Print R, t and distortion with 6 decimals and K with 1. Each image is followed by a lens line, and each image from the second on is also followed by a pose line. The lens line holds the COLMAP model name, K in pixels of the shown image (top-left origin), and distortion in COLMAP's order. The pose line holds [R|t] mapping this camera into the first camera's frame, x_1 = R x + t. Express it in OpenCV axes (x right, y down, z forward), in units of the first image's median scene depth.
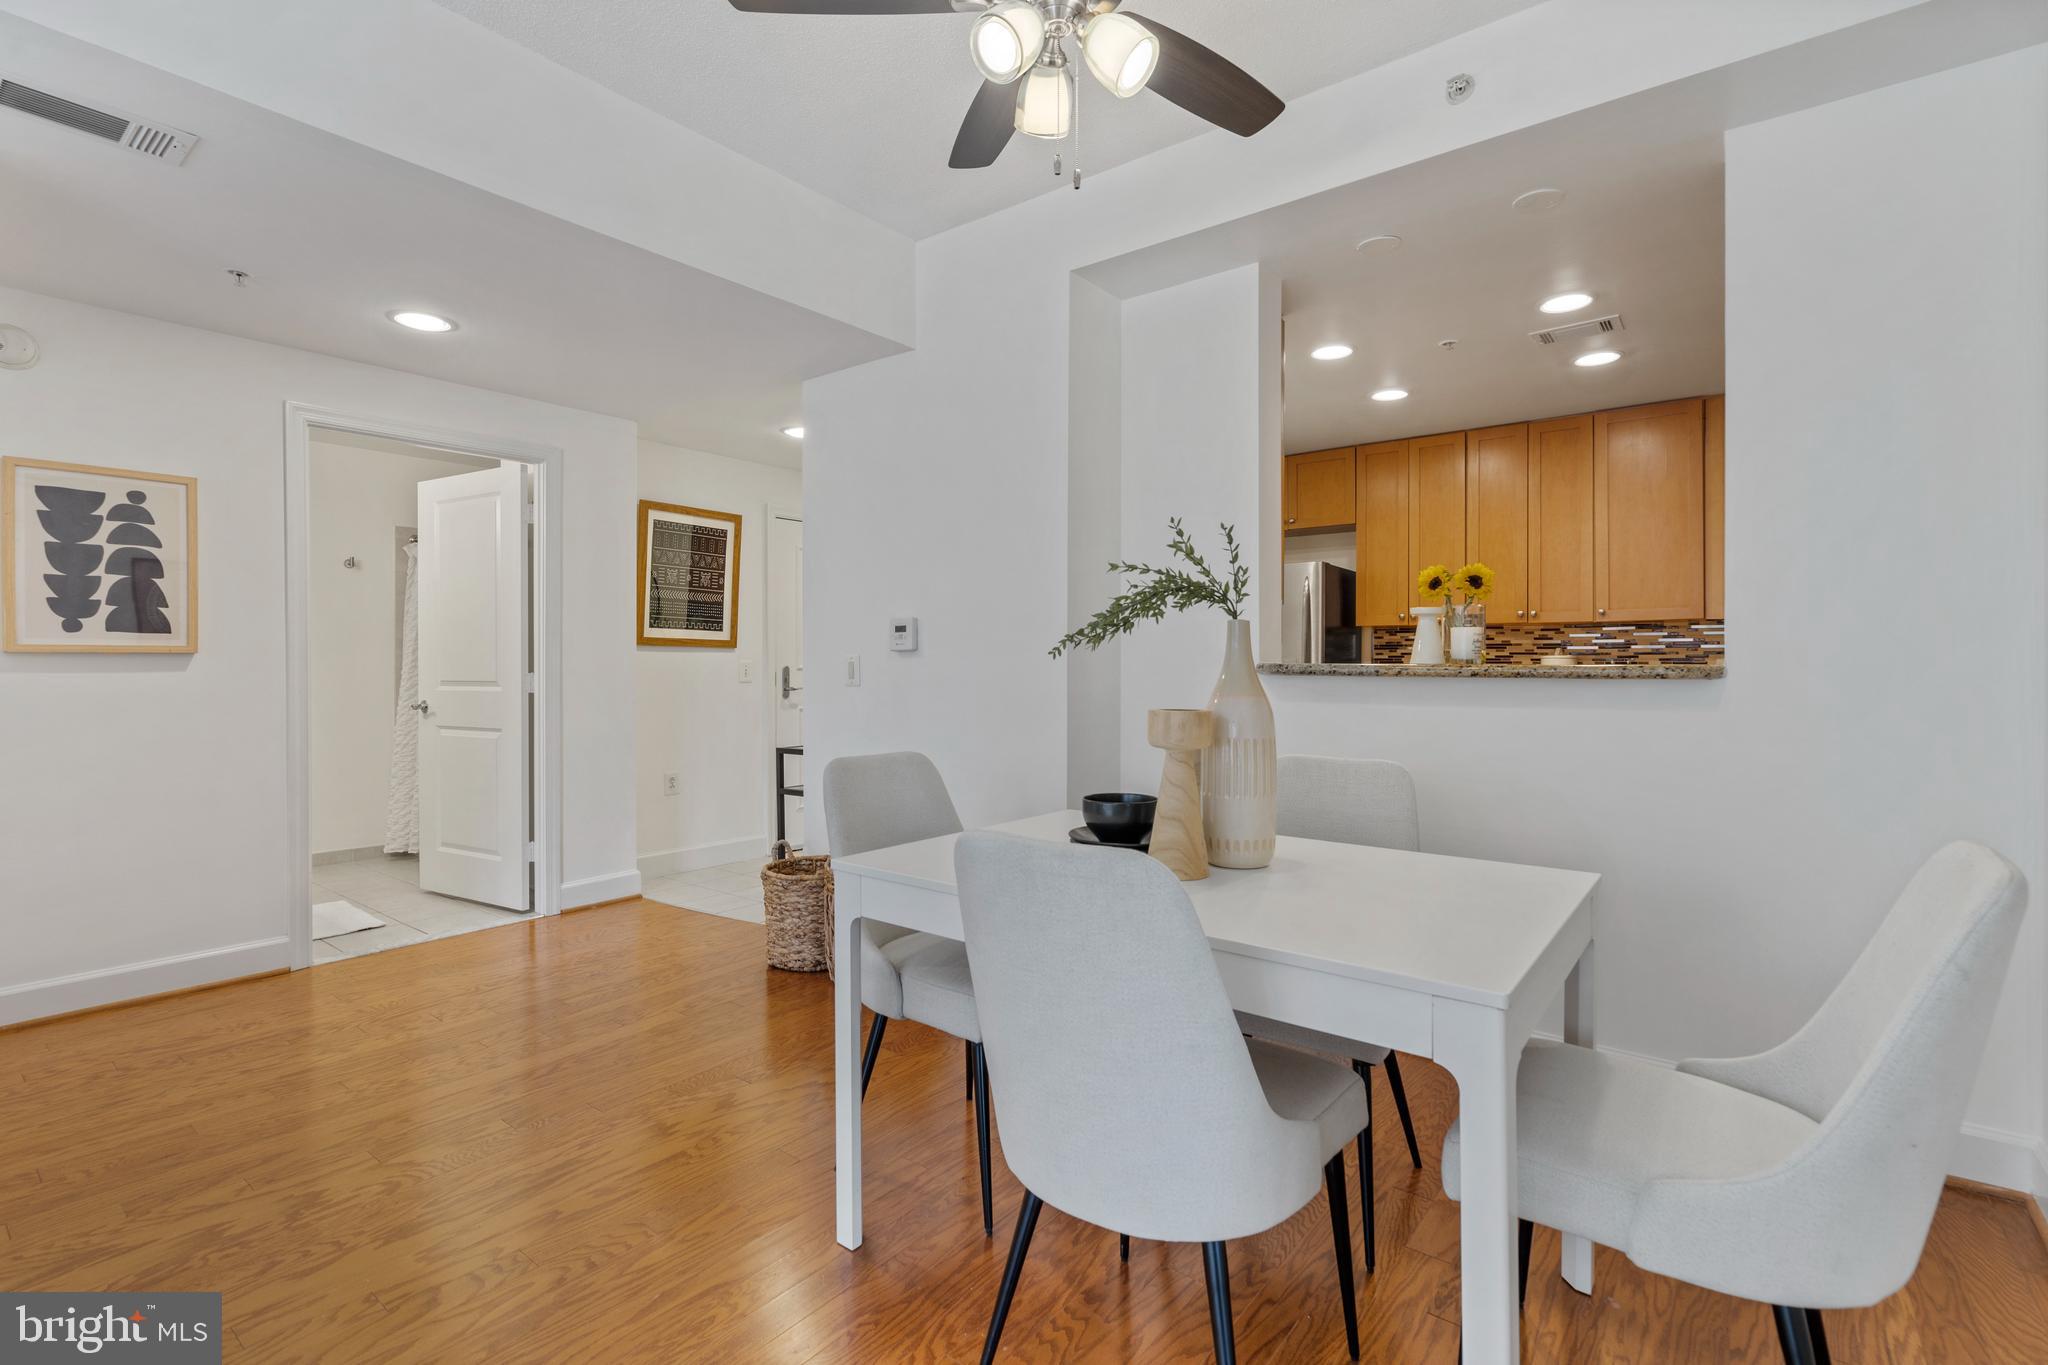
lens RADIAL K [[945.2, 0, 1031.0], [0, 945.2, 668.4], [0, 0, 1]] dist [-0.004306, 0.001704]
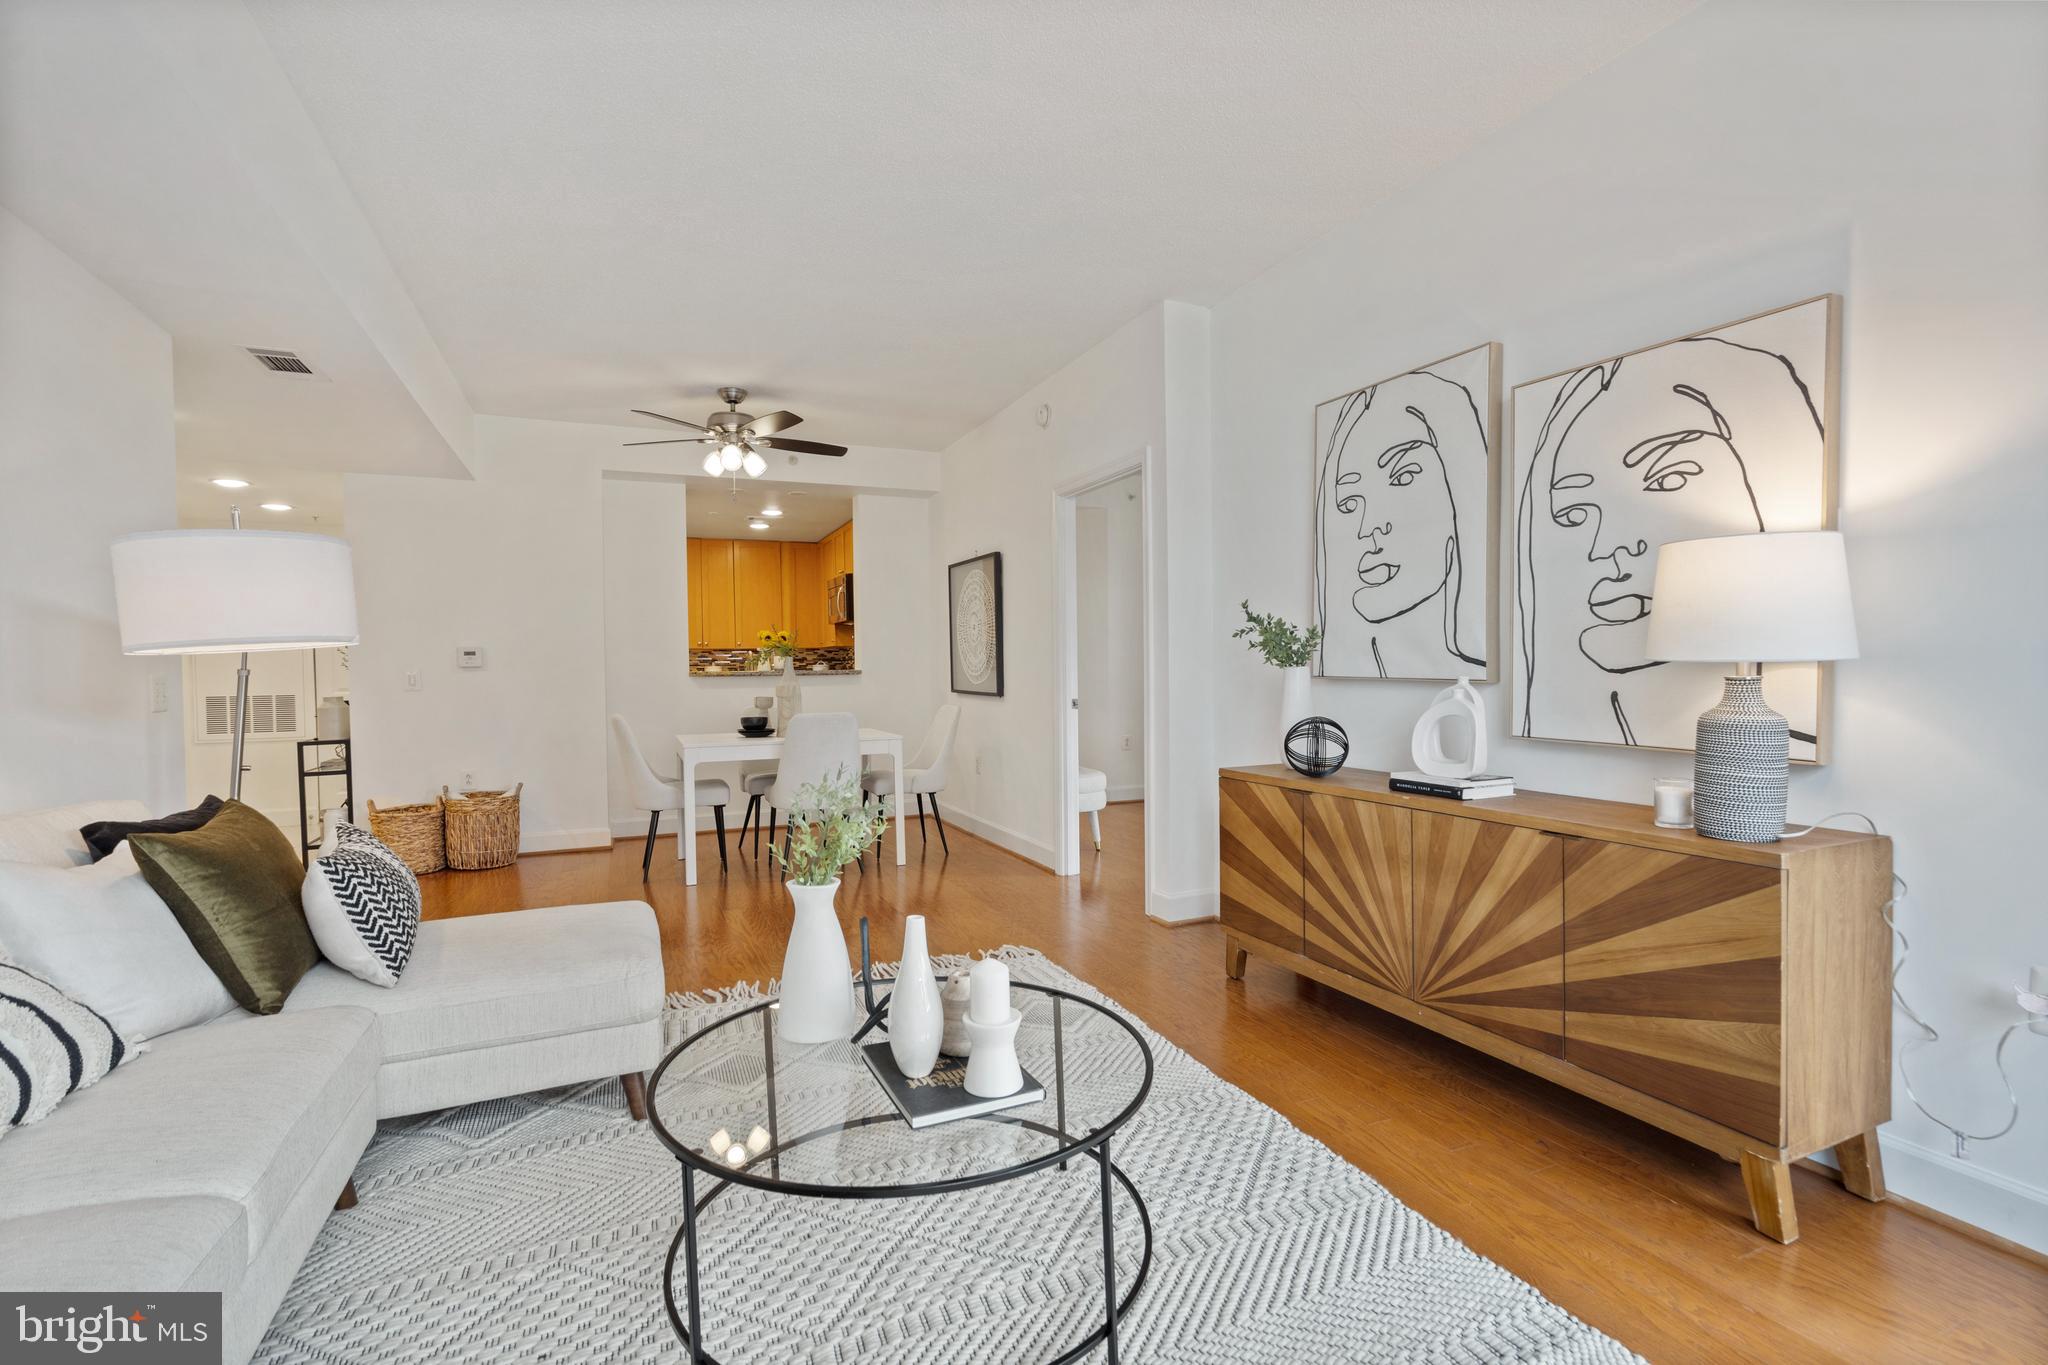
lens RADIAL K [[945.2, 0, 1029.2], [0, 945.2, 683.2], [0, 0, 1]] dist [-0.004306, 0.001704]
pose [[0.462297, -0.024144, 0.886397, -1.406118], [0.016127, 0.999693, 0.018819, -0.007402], [-0.886579, 0.005595, 0.462544, -0.738785]]
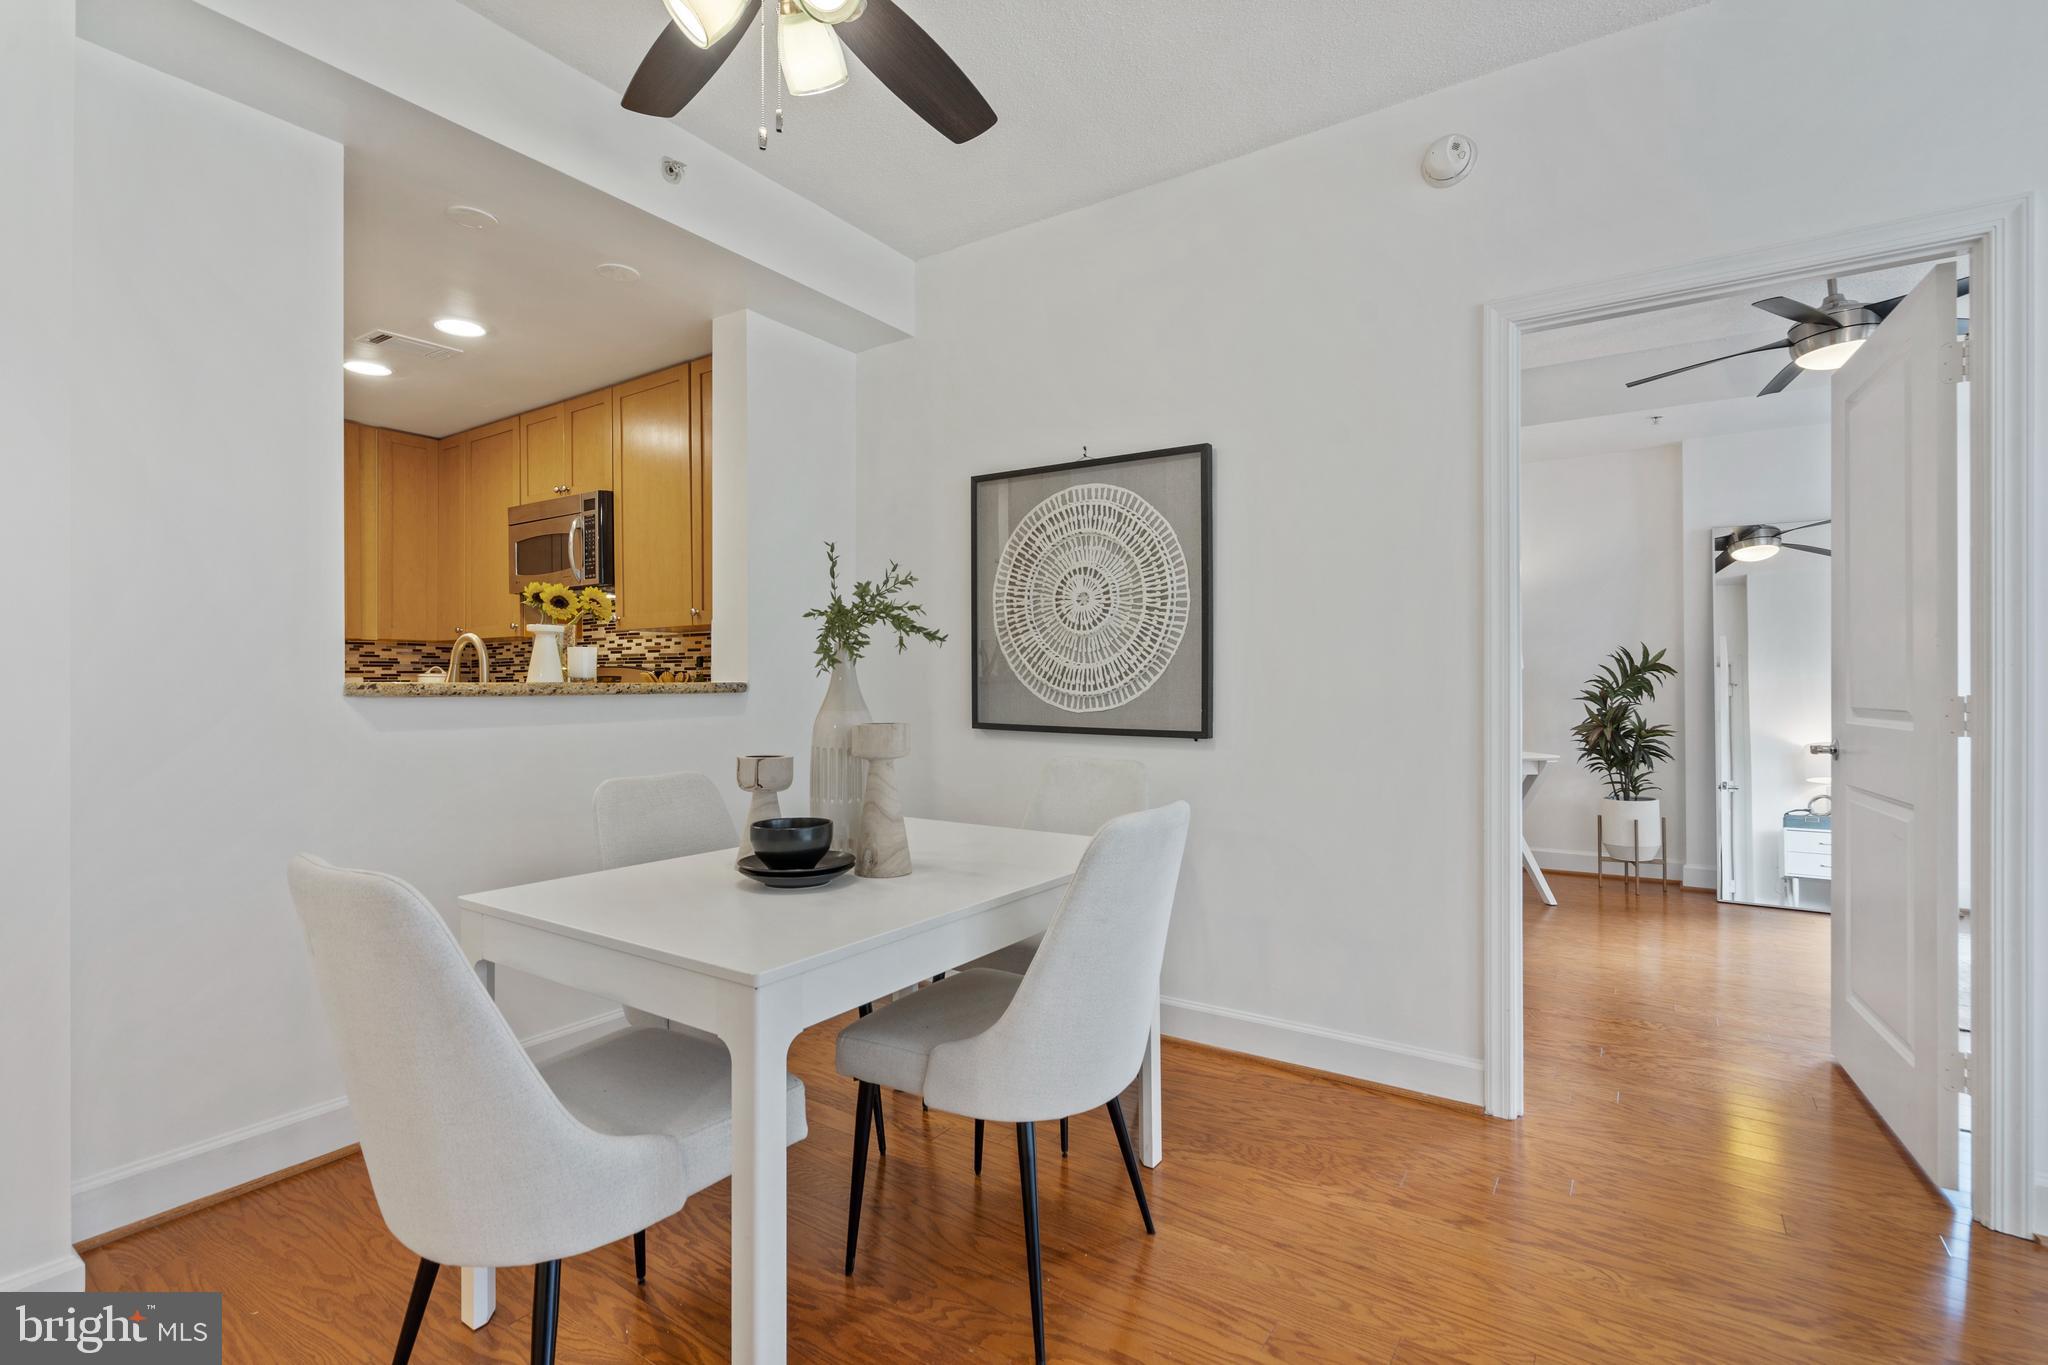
lens RADIAL K [[945.2, 0, 1023.6], [0, 945.2, 680.5], [0, 0, 1]] dist [-0.004306, 0.001704]
pose [[-0.075522, -0.002109, 0.997142, -0.588331], [0.005307, 0.999983, 0.002517, -0.006607], [-0.997130, 0.005481, -0.075509, 0.560846]]
